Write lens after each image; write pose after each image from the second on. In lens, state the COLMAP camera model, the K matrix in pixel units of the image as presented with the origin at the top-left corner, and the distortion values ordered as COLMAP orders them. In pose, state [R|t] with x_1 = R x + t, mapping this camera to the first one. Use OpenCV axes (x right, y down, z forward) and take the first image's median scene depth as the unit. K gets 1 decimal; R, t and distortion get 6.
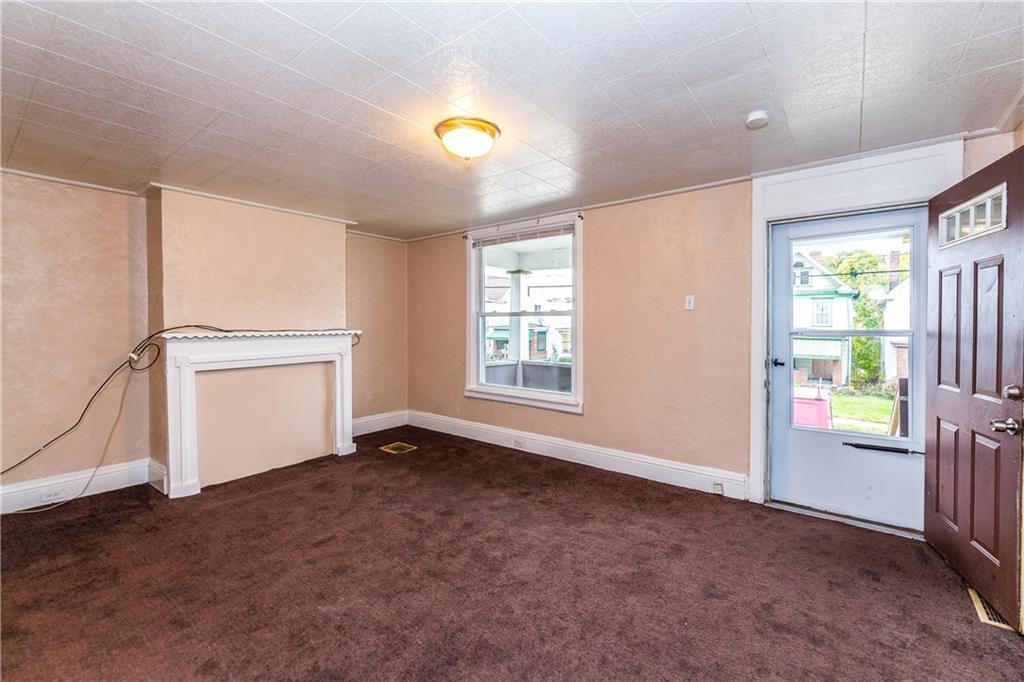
lens RADIAL K [[438.8, 0, 513.9], [0, 438.8, 331.8], [0, 0, 1]] dist [-0.000946, 0.000069]
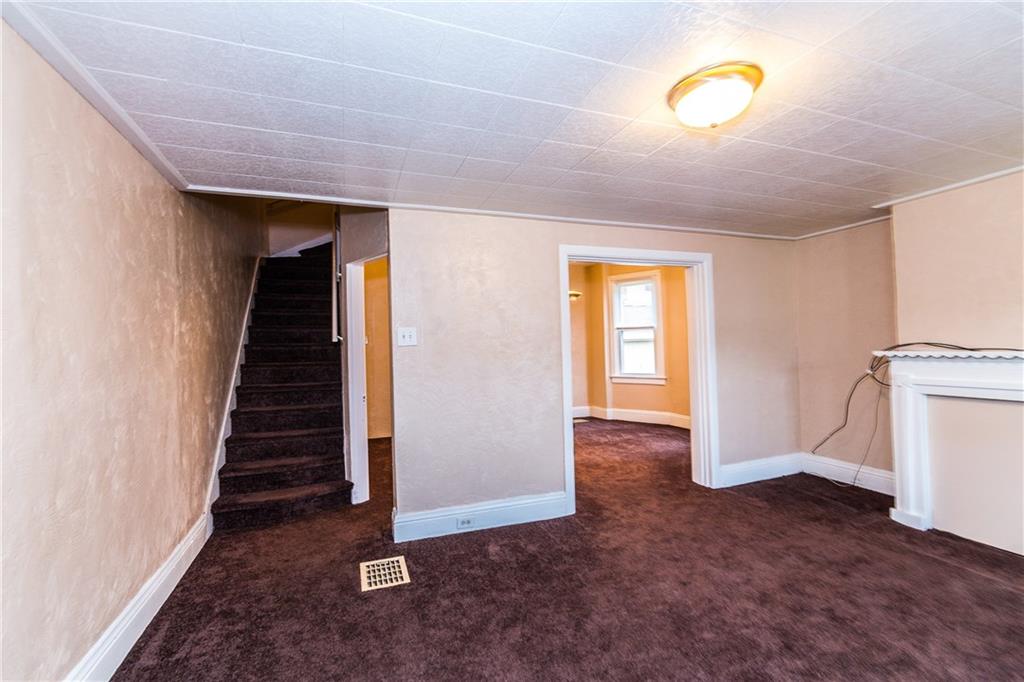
lens RADIAL K [[431.5, 0, 512.0], [0, 431.5, 341.0], [0, 0, 1]] dist [0.000759, 0.000021]
pose [[-0.505031, 0.002240, -0.863098, 0.470009], [0.005499, 0.999985, -0.000623, -0.023026], [0.863084, -0.005061, -0.505036, 0.725480]]
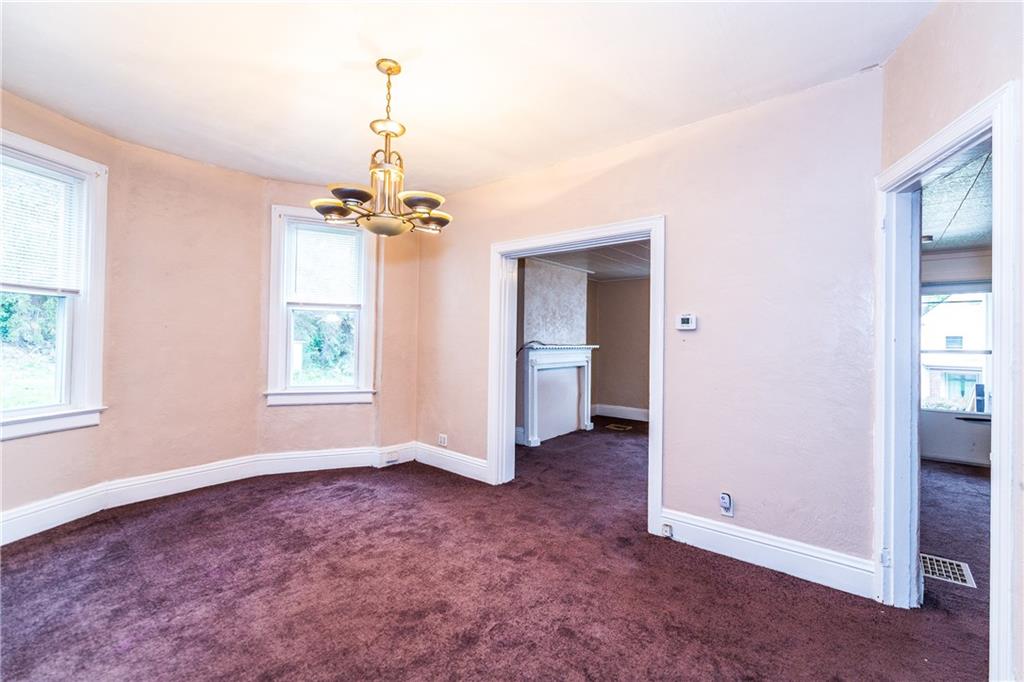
lens RADIAL K [[440.3, 0, 511.4], [0, 440.3, 334.4], [0, 0, 1]] dist [0.000924, -0.000103]
pose [[0.999577, 0.014834, -0.025032, -0.784281], [-0.015622, 0.999379, -0.031571, 0.013780], [0.024548, 0.031948, 0.999188, -0.631167]]
